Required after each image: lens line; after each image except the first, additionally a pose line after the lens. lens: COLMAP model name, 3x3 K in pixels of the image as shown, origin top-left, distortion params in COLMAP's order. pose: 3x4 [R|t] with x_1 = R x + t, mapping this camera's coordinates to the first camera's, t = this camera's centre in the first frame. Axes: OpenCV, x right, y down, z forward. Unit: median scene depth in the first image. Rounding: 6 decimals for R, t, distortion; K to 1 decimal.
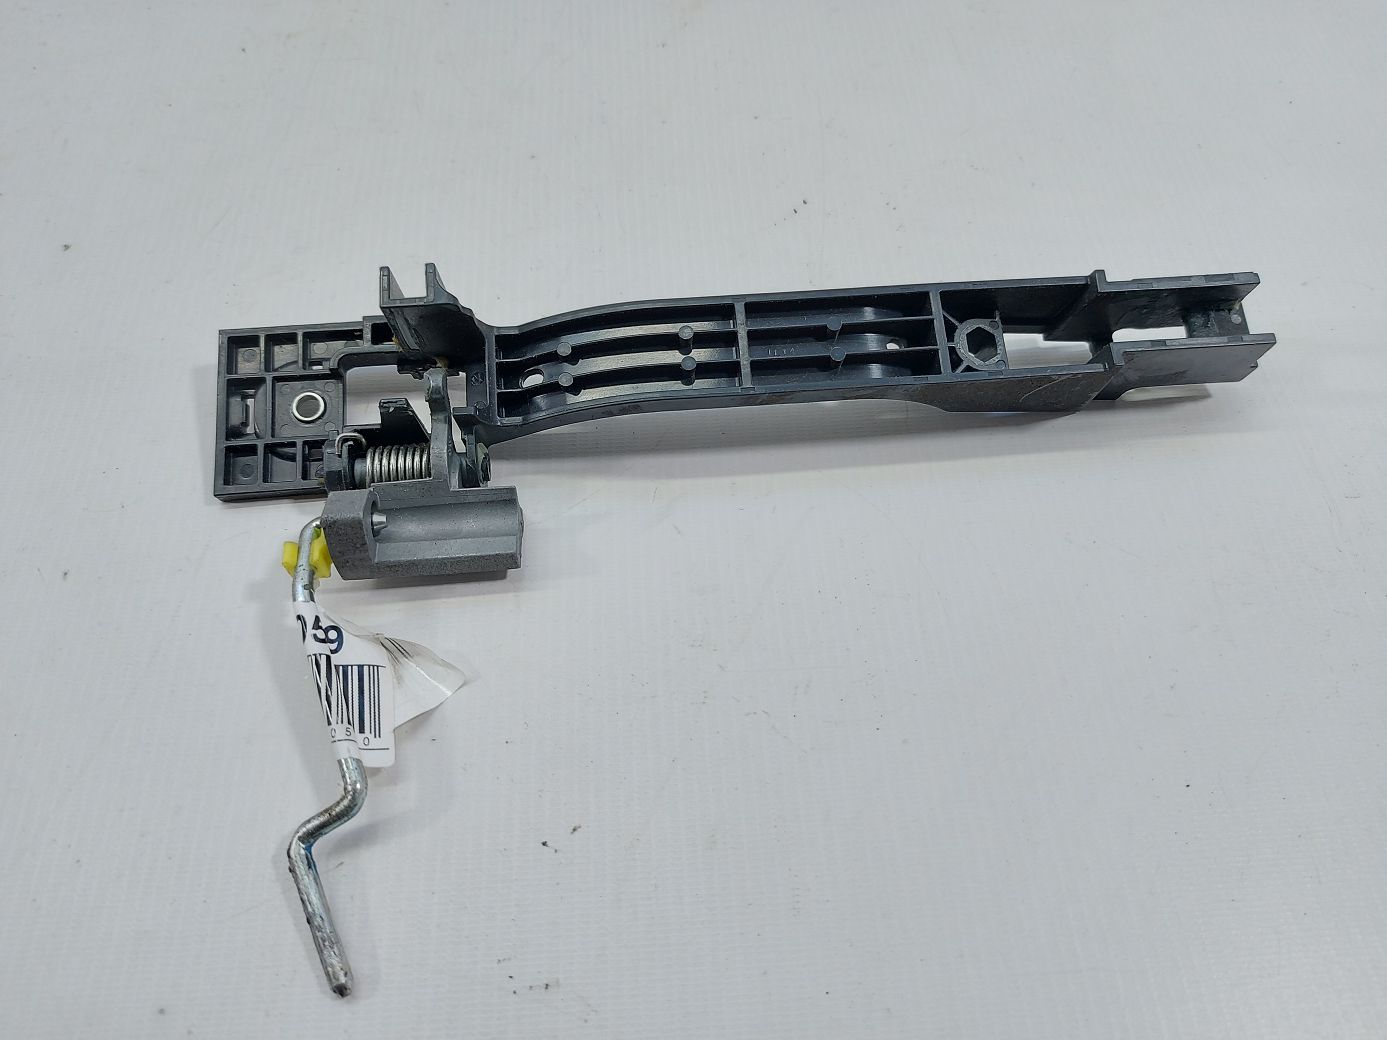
lens RADIAL K [[1057.1, 0, 693.5], [0, 1057.1, 520.0], [0, 0, 1]] dist [-0.009029, -0.059665]
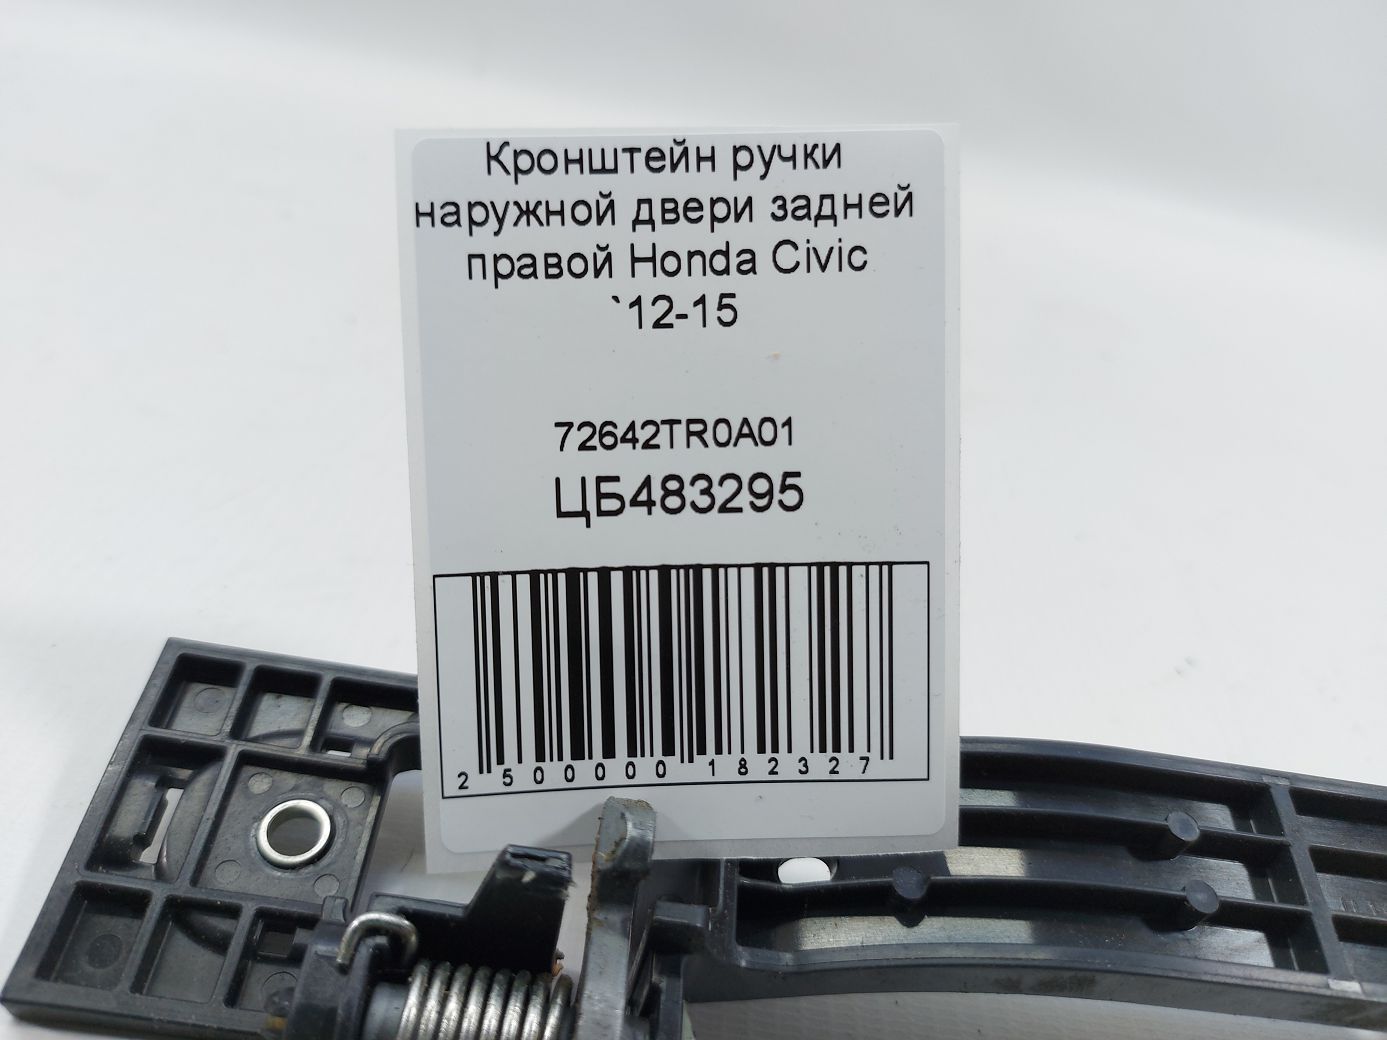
lens RADIAL K [[1057.1, 0, 693.5], [0, 1057.1, 520.0], [0, 0, 1]] dist [-0.009029, -0.059665]
pose [[0.980729, 0.195295, -0.005530, -0.224470], [-0.174658, 0.863705, -0.472766, -0.040674], [-0.087552, 0.464622, 0.881170, 0.533856]]
